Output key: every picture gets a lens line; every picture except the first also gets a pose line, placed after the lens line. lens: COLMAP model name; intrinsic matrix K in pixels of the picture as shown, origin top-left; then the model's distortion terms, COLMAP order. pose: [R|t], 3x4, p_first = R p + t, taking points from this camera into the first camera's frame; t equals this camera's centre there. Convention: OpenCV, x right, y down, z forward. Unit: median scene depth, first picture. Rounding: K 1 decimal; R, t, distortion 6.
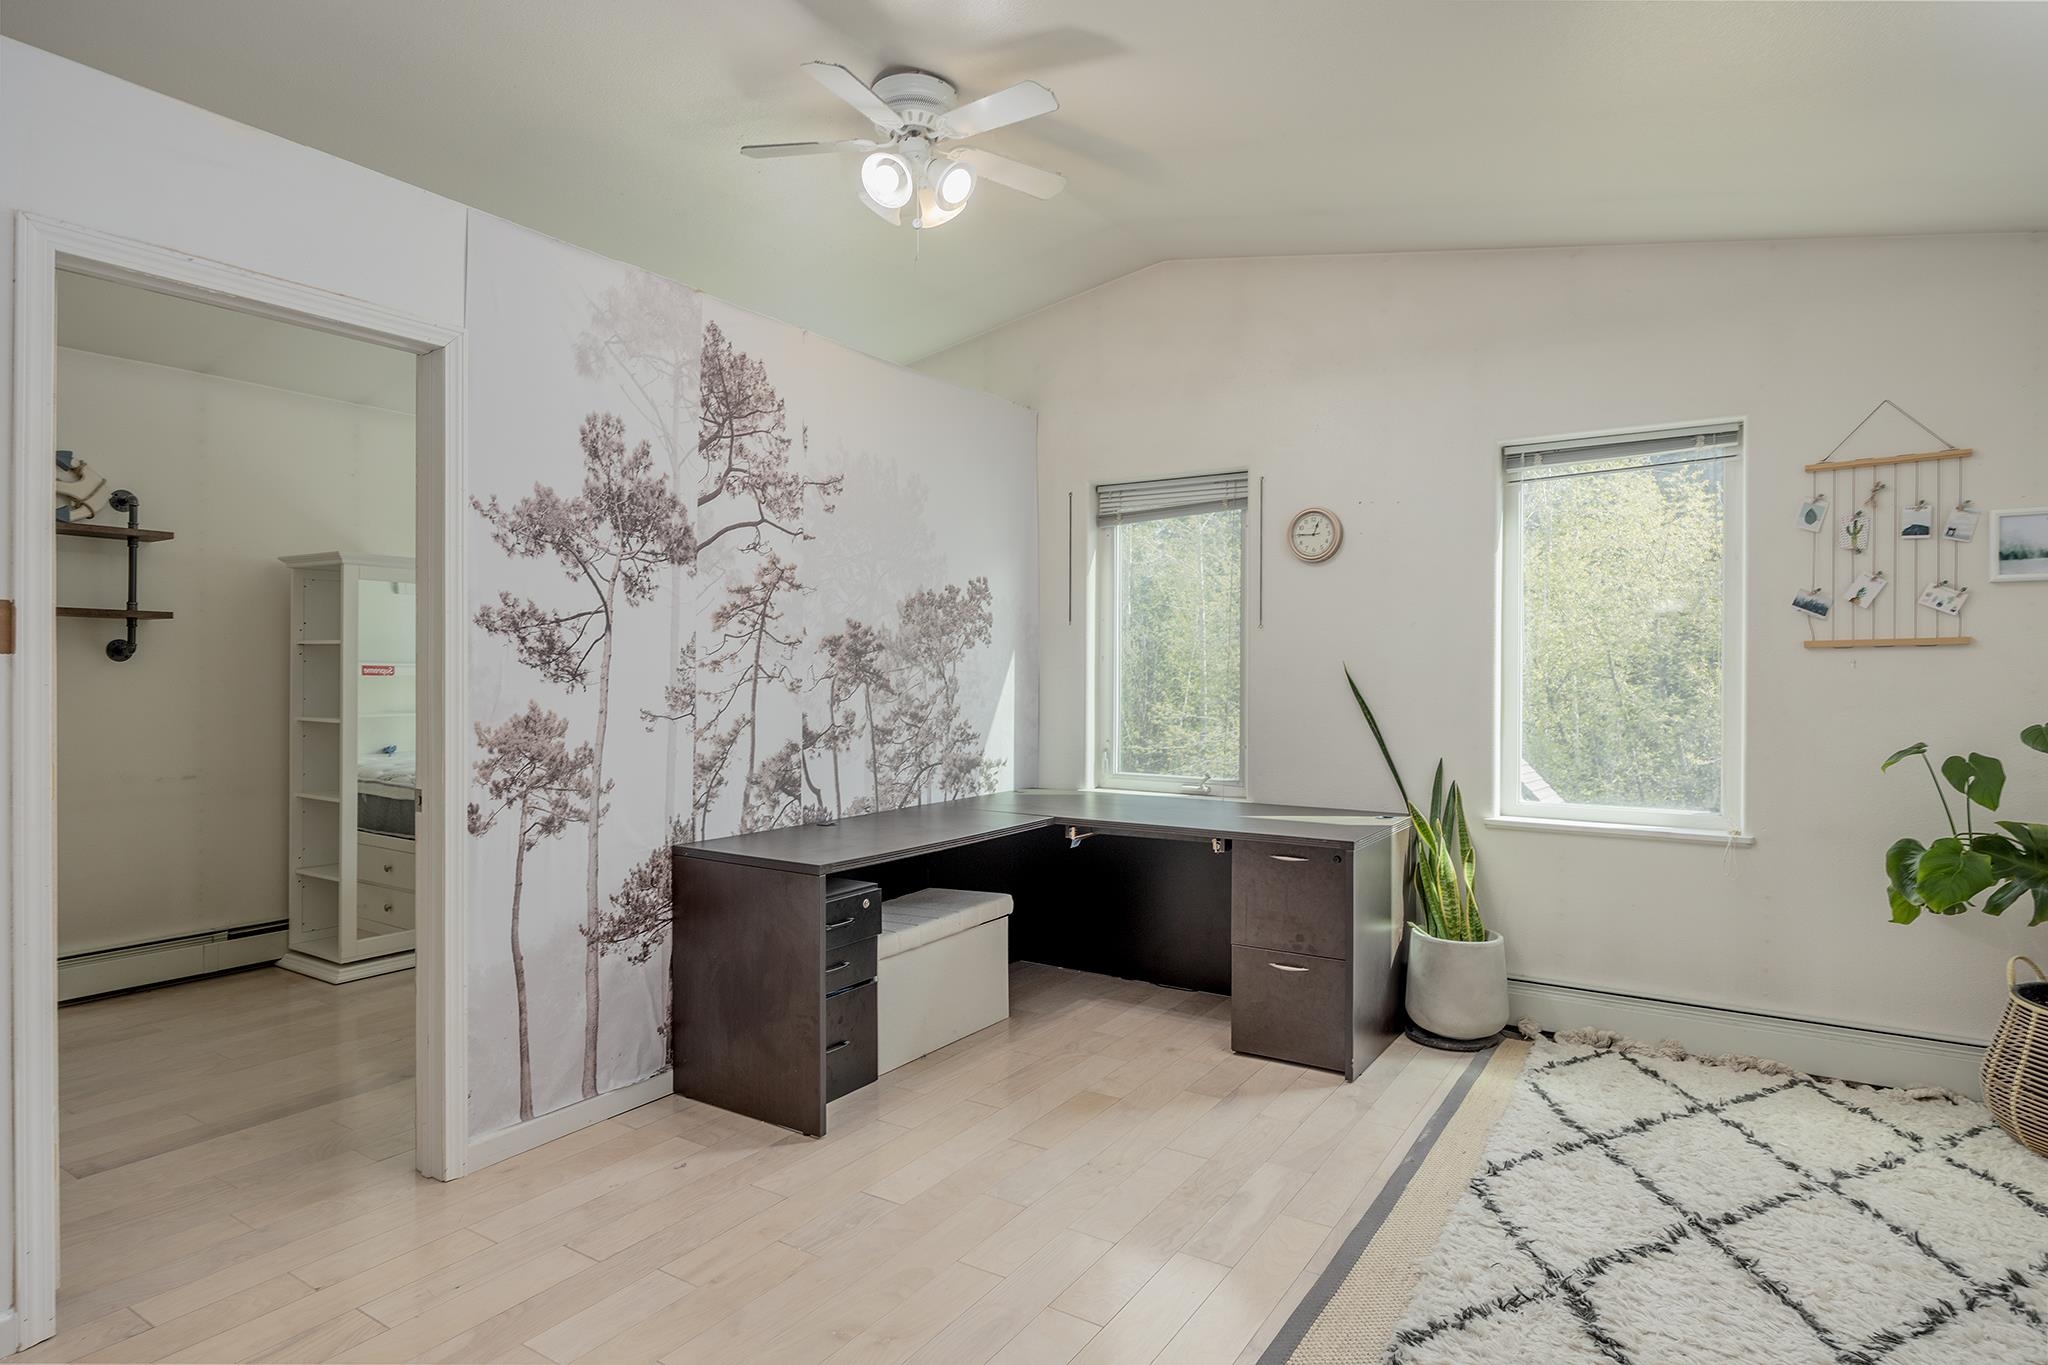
lens RADIAL K [[1117.0, 0, 1025.2], [0, 1117.0, 679.4], [0, 0, 1]] dist [0.005629, 0.000836]
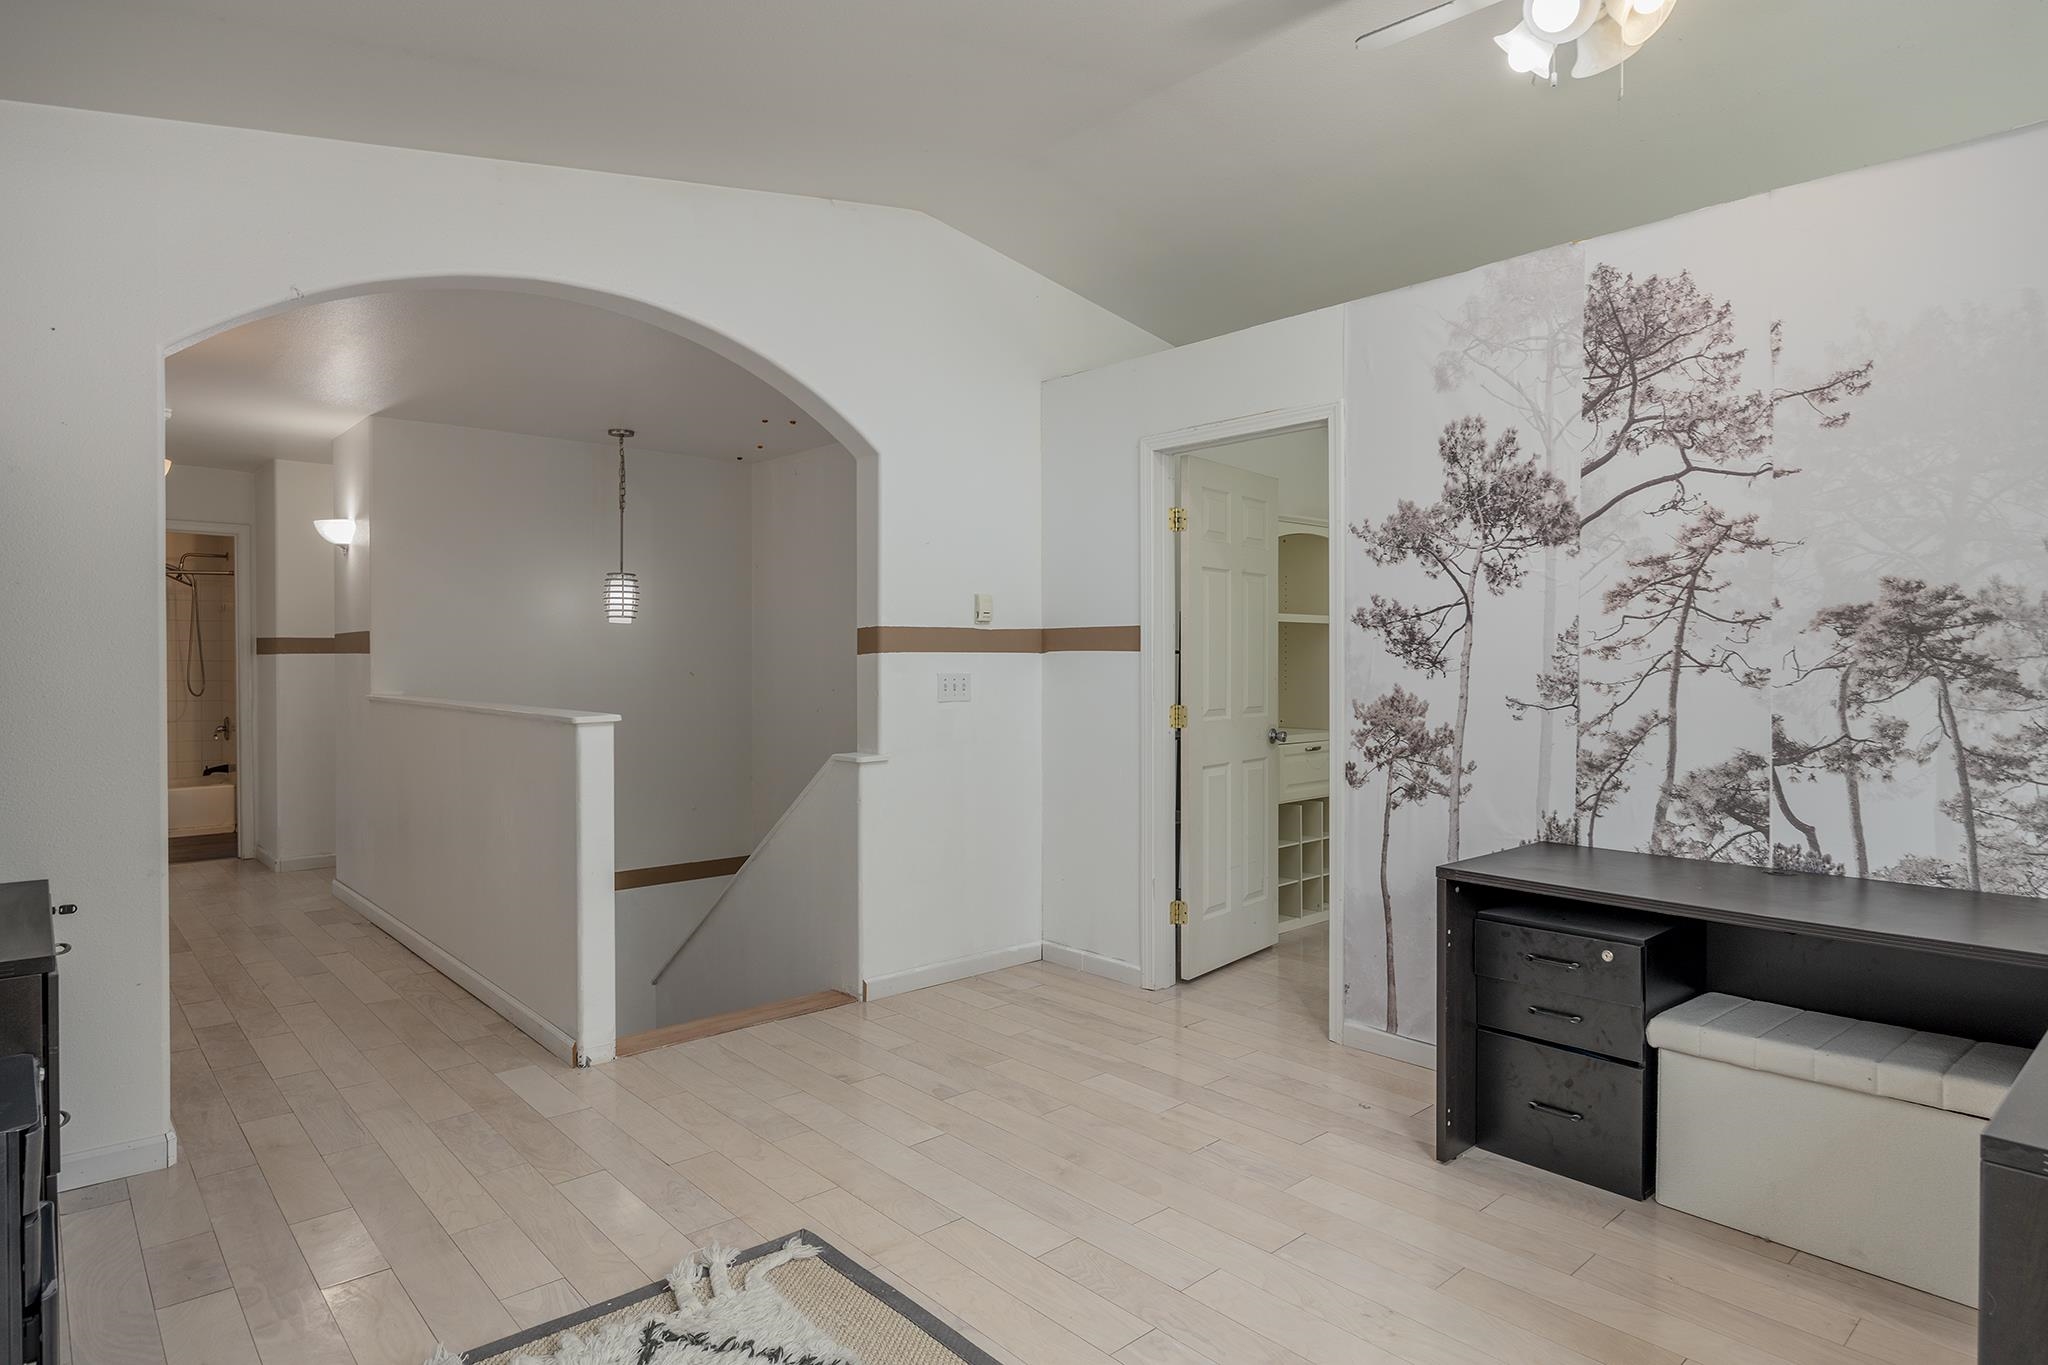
lens RADIAL K [[1144.2, 0, 1026.2], [0, 1144.2, 673.7], [0, 0, 1]] dist [-0.004756, -0.000010]
pose [[-0.260506, 0.007587, -0.965443, 0.718565], [-0.008604, 0.999911, 0.010180, -0.000657], [0.965434, 0.010958, -0.260417, 0.803138]]
